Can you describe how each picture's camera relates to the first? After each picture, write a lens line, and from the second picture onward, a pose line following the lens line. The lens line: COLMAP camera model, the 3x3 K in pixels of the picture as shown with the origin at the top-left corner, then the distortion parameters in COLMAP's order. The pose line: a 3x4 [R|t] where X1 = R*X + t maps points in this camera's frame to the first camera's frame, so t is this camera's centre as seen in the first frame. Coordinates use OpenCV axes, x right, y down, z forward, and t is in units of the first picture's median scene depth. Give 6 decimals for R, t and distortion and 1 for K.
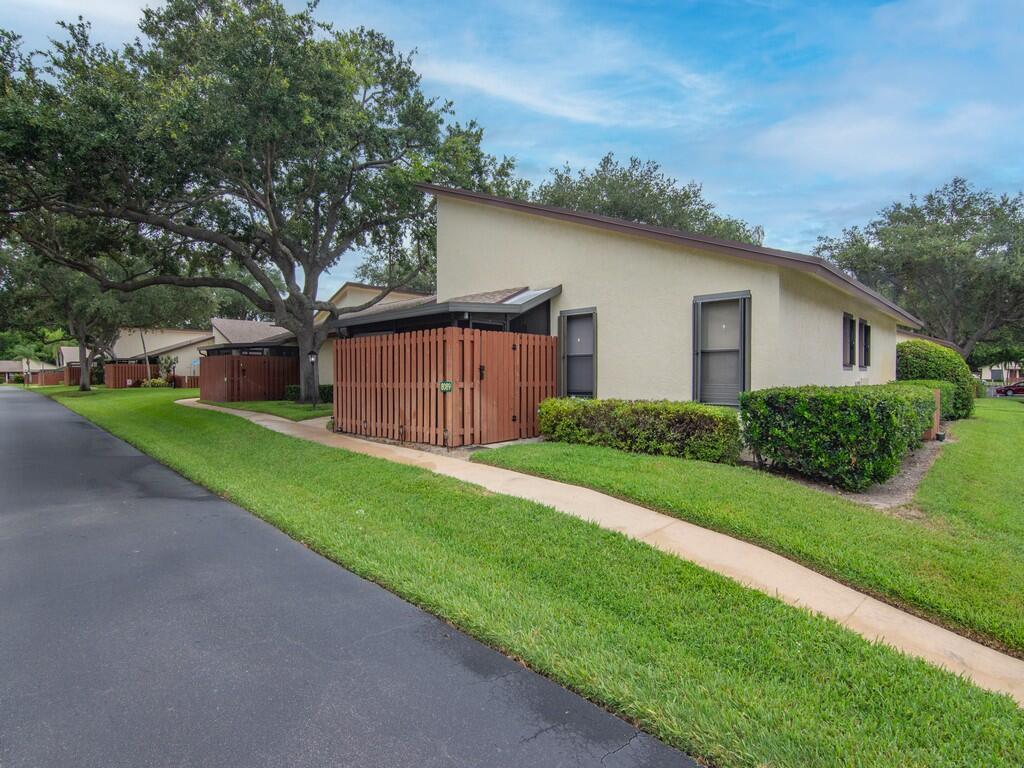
lens RADIAL K [[505.4, 0, 508.0], [0, 505.4, 384.1], [0, 0, 1]] dist [-0.017065, -0.000727]
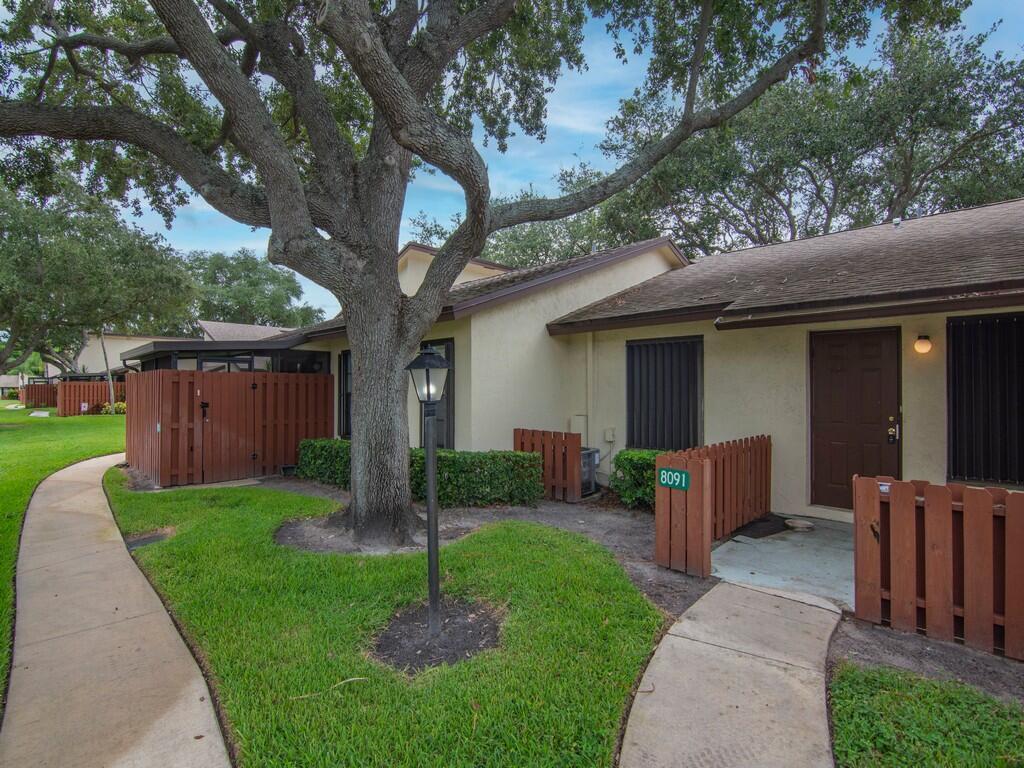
lens RADIAL K [[496.6, 0, 507.4], [0, 496.6, 385.0], [0, 0, 1]] dist [-0.013042, -0.000162]
pose [[0.999855, 0.000385, -0.017003, -0.321189], [-0.000825, 0.999663, -0.025930, -0.041597], [0.016987, 0.025940, 0.999519, 0.720026]]
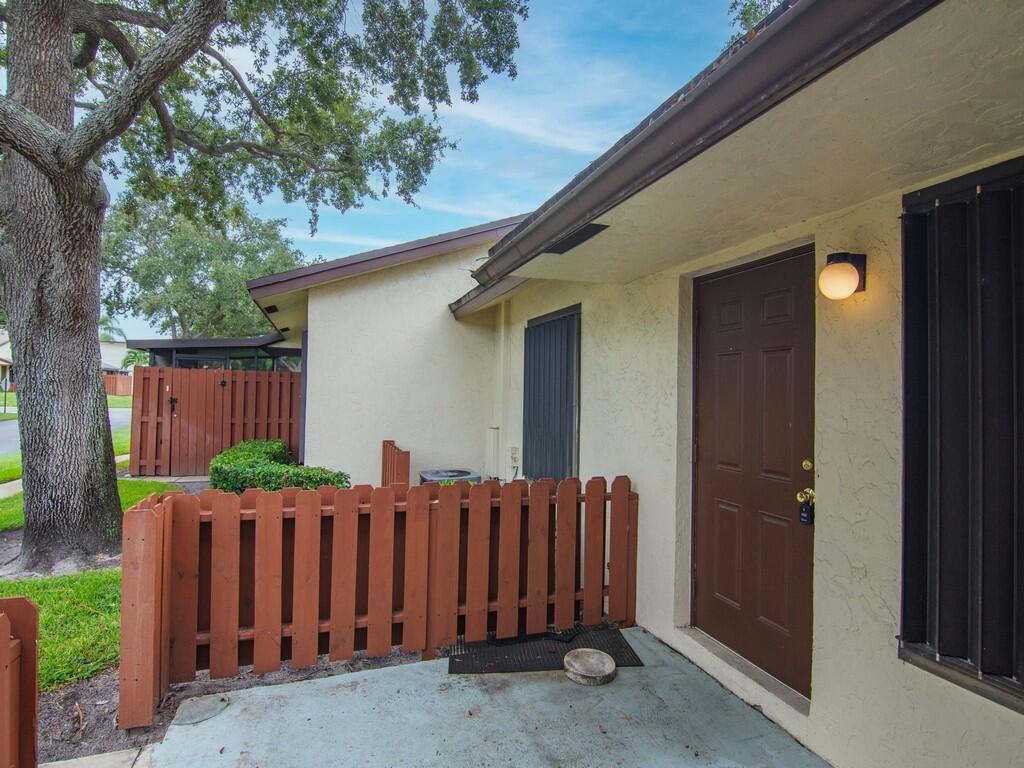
lens RADIAL K [[505.4, 0, 508.0], [0, 505.4, 384.1], [0, 0, 1]] dist [-0.017065, -0.000727]
pose [[0.905000, 0.011959, -0.425244, -0.085032], [-0.029710, 0.998941, -0.035136, -0.043417], [0.424373, 0.044432, 0.904397, 0.891277]]
